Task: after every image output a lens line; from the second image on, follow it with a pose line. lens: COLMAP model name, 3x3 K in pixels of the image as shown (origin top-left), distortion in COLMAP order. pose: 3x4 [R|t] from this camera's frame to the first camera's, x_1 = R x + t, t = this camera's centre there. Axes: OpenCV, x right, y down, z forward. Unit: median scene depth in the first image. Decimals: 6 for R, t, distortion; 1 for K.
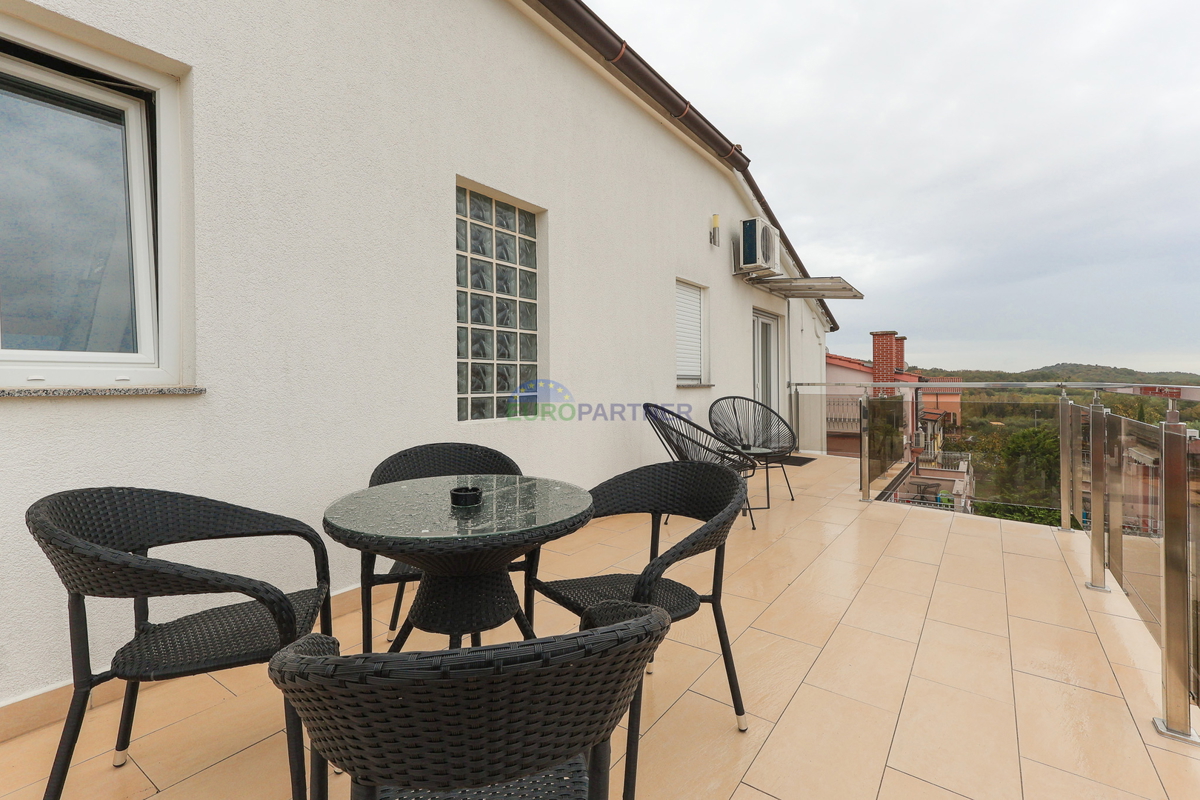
lens RADIAL K [[561.5, 0, 601.2], [0, 561.5, 381.6], [0, 0, 1]] dist [0.020592, 0.000165]
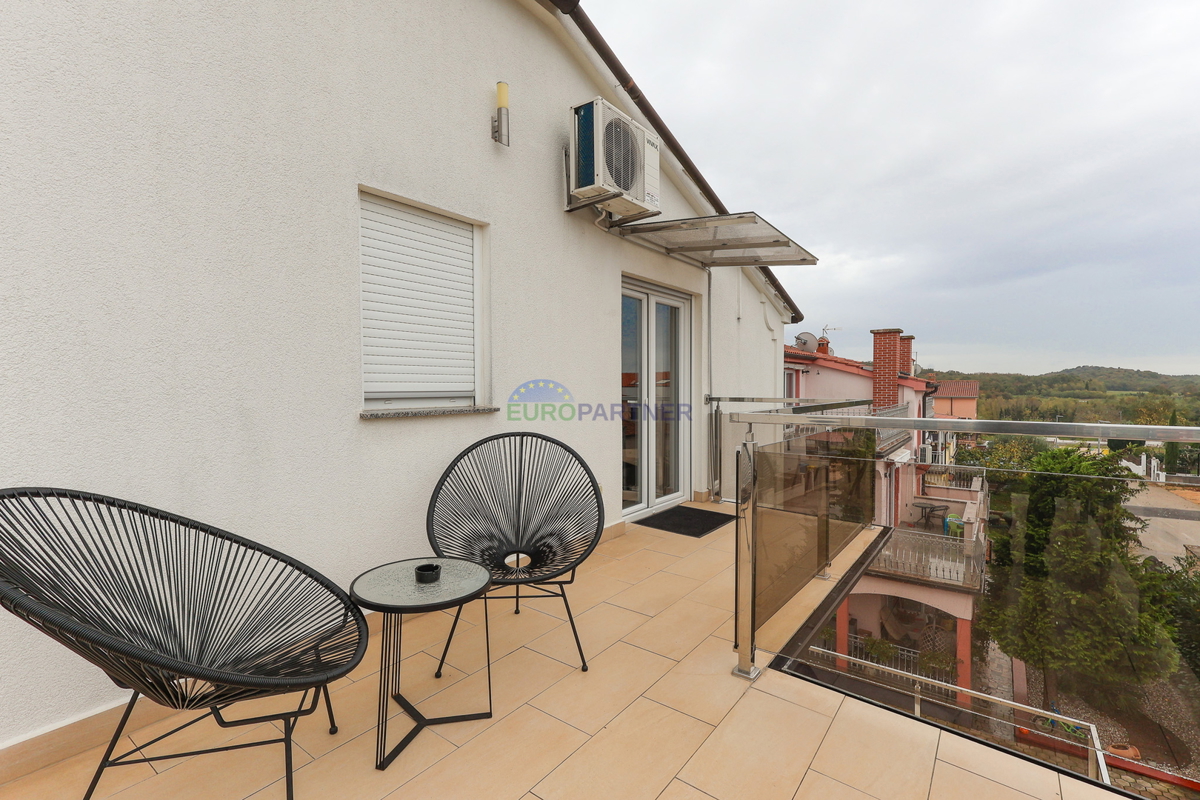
lens RADIAL K [[543.0, 0, 601.6], [0, 543.0, 402.9], [0, 0, 1]] dist [0.016243, 0.000158]
pose [[0.999333, 0.003664, -0.036335, 0.250504], [-0.002358, 0.999352, 0.035926, -0.014262], [0.036443, -0.035816, 0.998694, 0.385397]]
